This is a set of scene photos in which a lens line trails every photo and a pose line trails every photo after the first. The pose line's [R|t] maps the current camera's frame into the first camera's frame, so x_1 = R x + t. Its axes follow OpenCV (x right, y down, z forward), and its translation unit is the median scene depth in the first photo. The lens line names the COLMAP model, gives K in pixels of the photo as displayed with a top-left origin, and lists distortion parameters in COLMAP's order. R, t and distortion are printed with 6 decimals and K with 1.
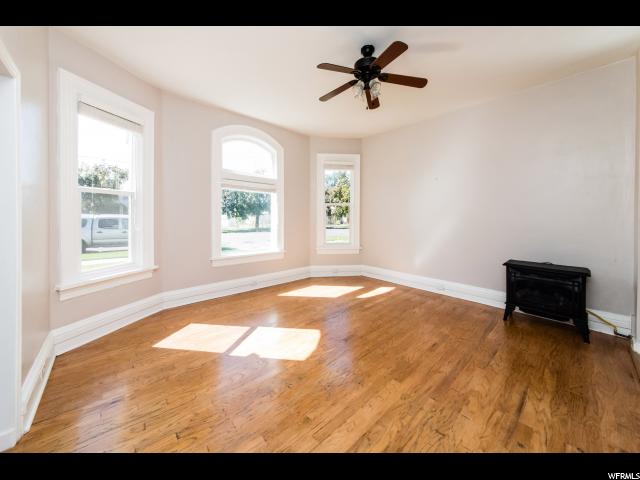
lens RADIAL K [[255.0, 0, 309.4], [0, 255.0, 217.9], [0, 0, 1]] dist [0.015716, 0.000573]
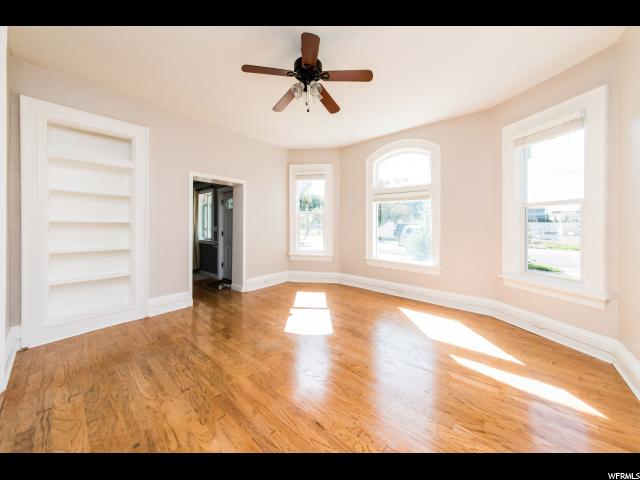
lens RADIAL K [[225.6, 0, 318.5], [0, 225.6, 221.3], [0, 0, 1]] dist [0.002975, 0.000373]
pose [[0.100849, -0.031521, -0.994402, 0.890929], [-0.021879, 0.999186, -0.033892, 0.022688], [0.994661, 0.025175, 0.100077, 0.800513]]
